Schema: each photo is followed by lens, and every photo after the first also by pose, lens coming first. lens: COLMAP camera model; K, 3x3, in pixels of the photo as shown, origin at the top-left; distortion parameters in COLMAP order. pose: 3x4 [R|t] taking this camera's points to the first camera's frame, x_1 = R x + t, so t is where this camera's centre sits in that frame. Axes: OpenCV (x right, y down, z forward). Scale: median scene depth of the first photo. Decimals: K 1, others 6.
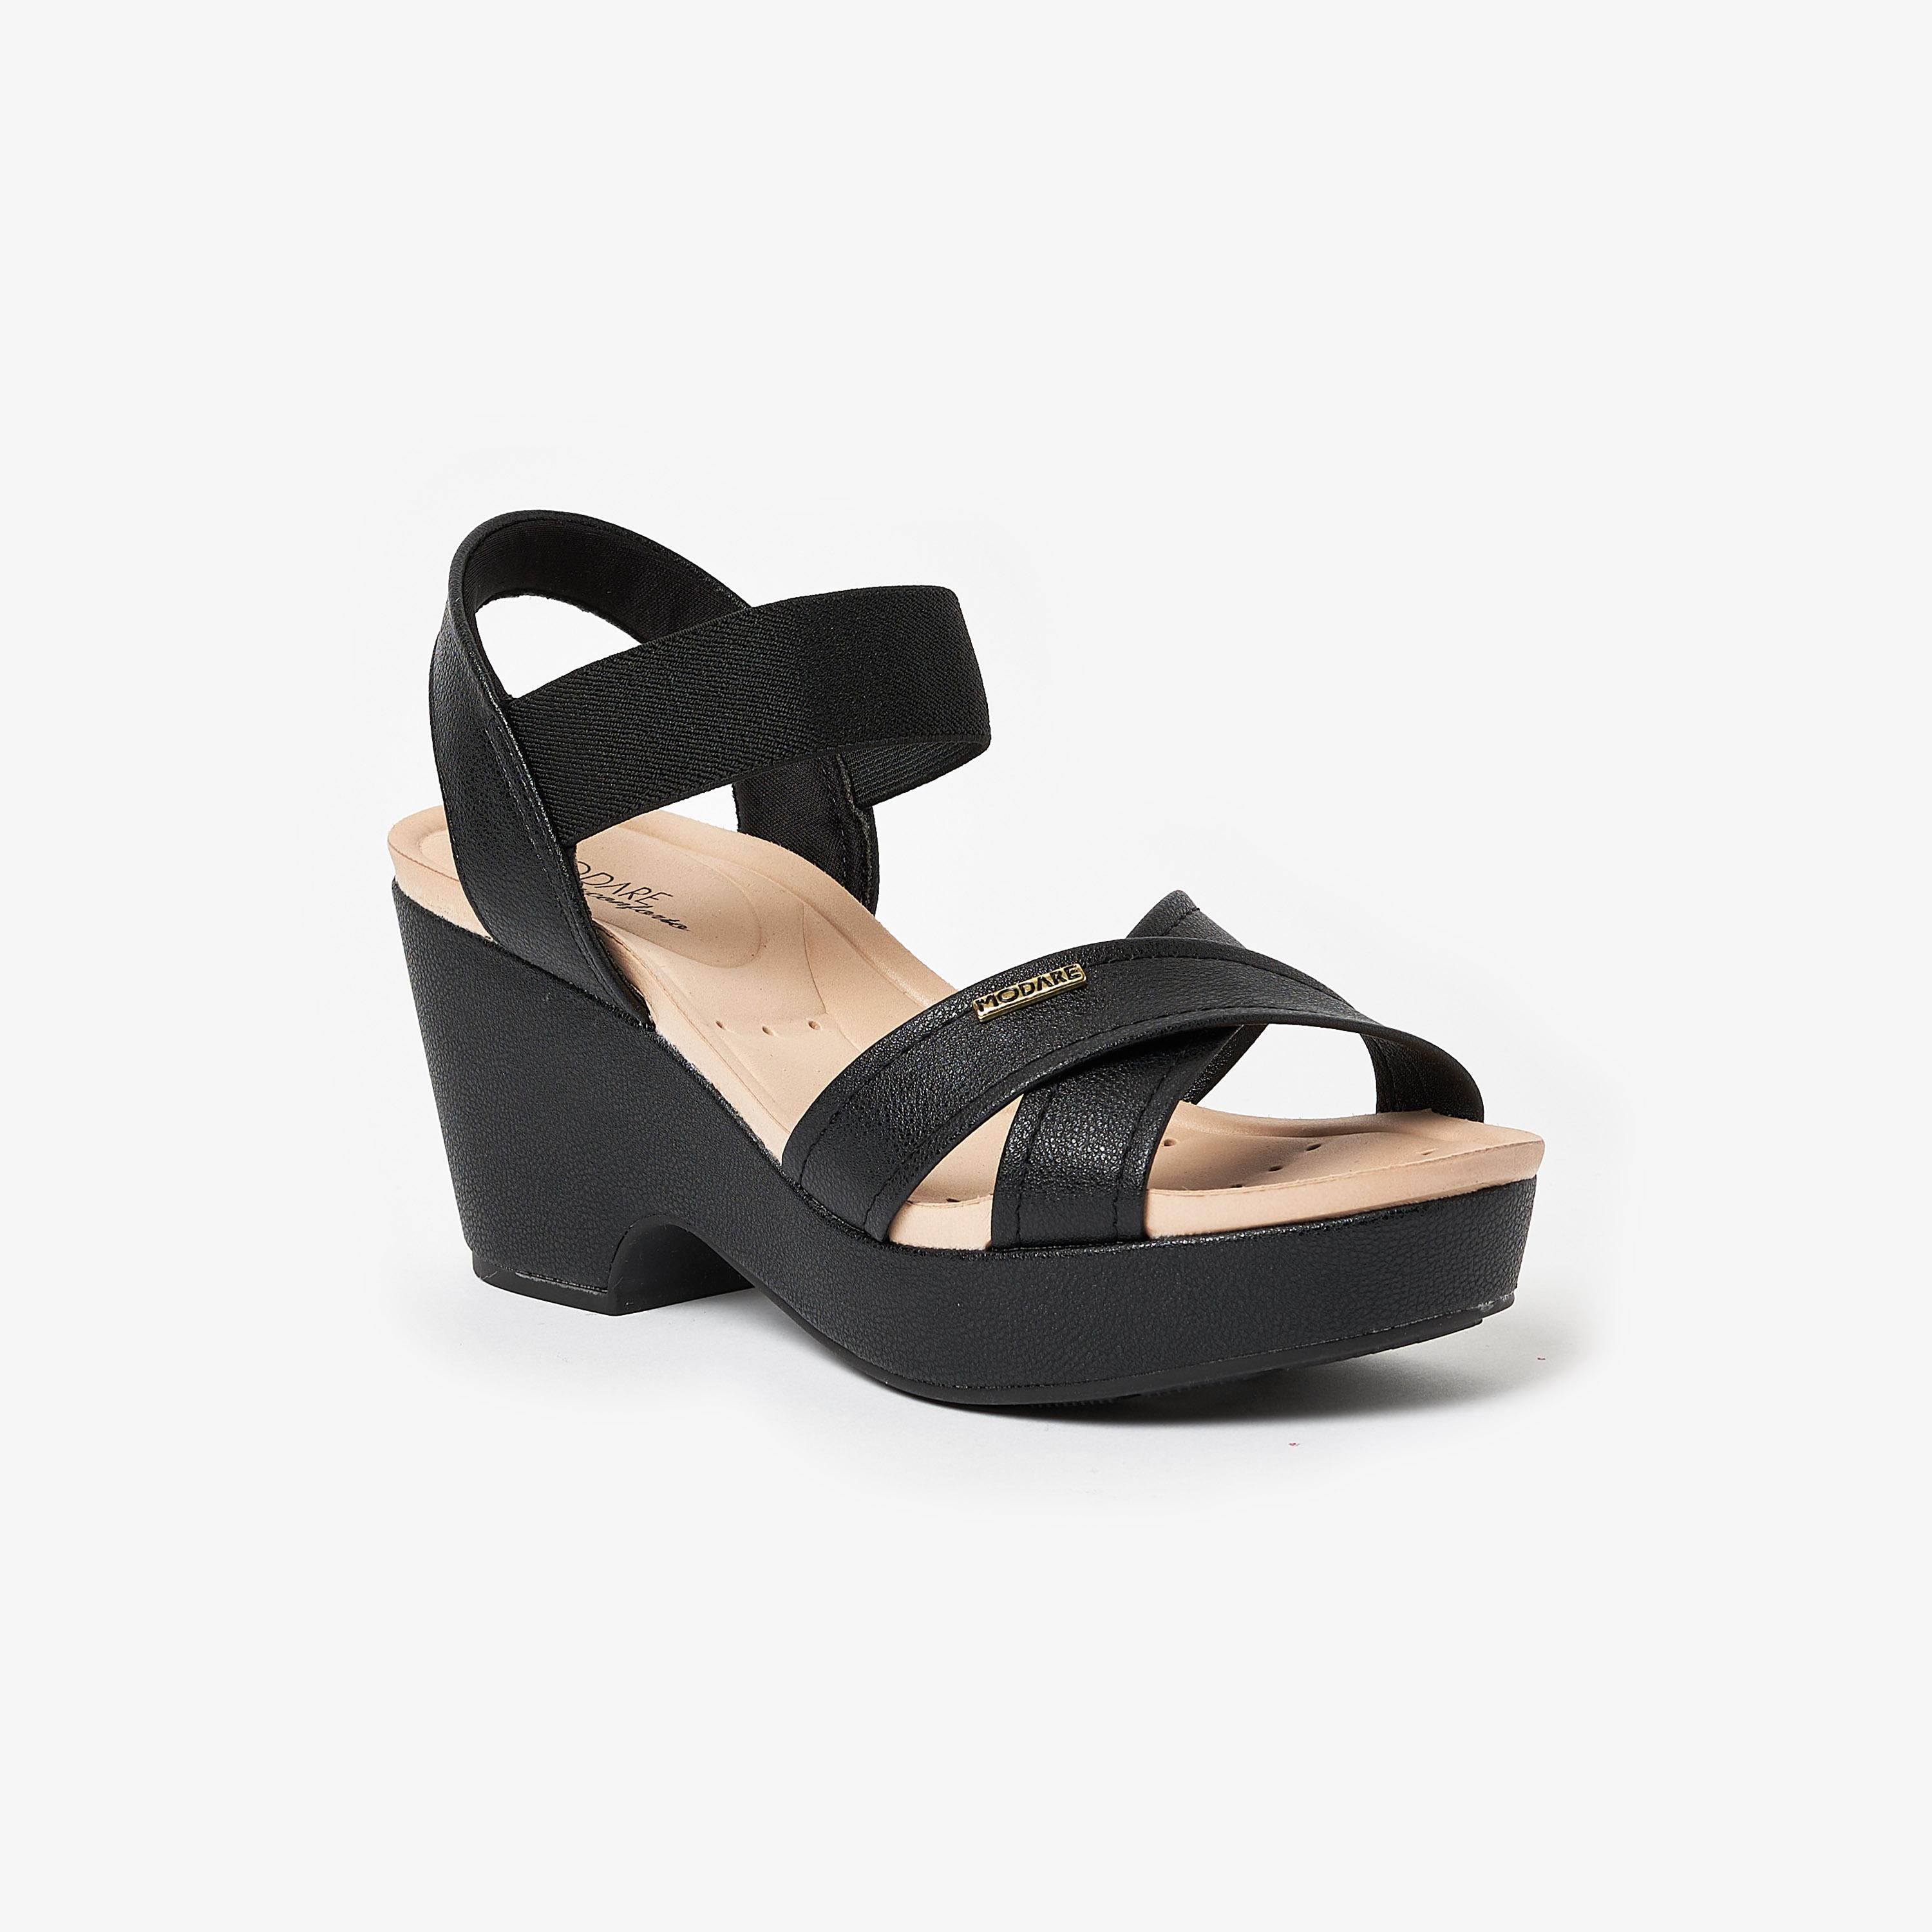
lens RADIAL K [[7193.5, 0, 968.0], [0, 7193.5, 965.0], [0, 0, 1]] dist [-0.099104, 0.000000]
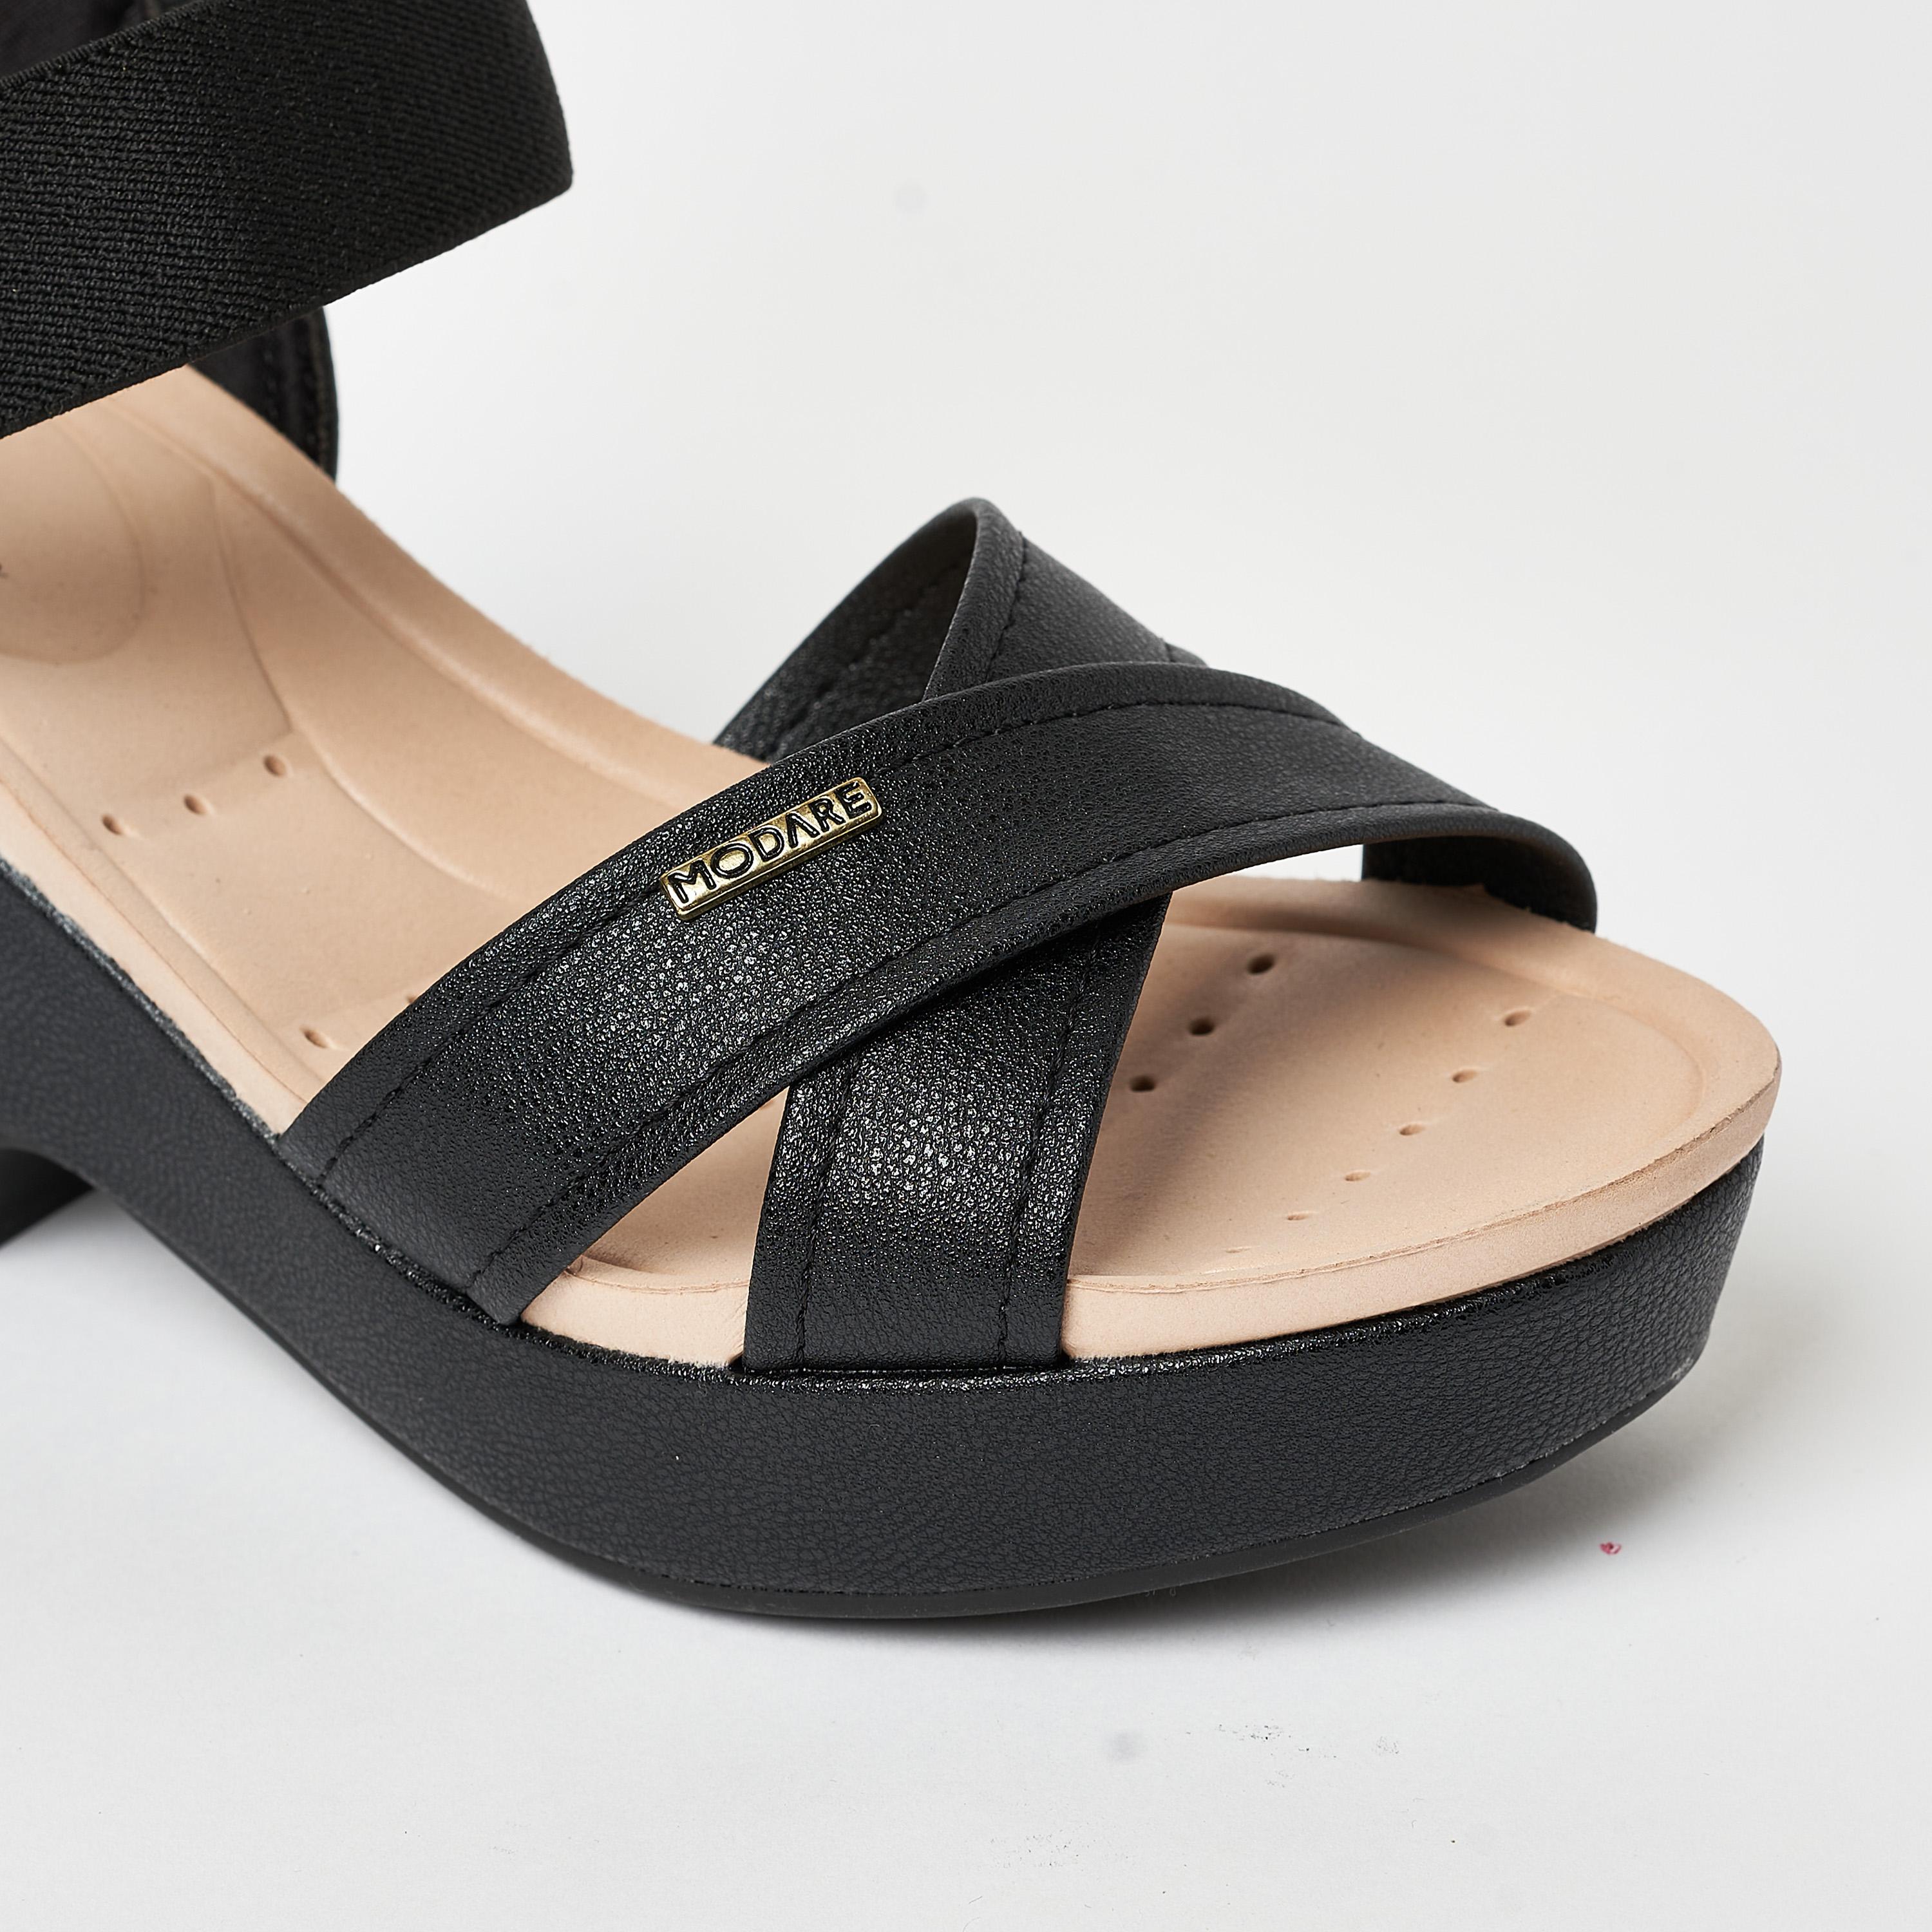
lens RADIAL K [[7193.5, 0, 961.7], [0, 7193.5, 968.0], [0, 0, 1]] dist [-0.099104, 0.000000]
pose [[0.983651, -0.098042, 0.151060, -0.055248], [0.048689, 0.952360, 0.301064, -0.139066], [-0.173380, -0.288787, 0.941563, 0.521930]]
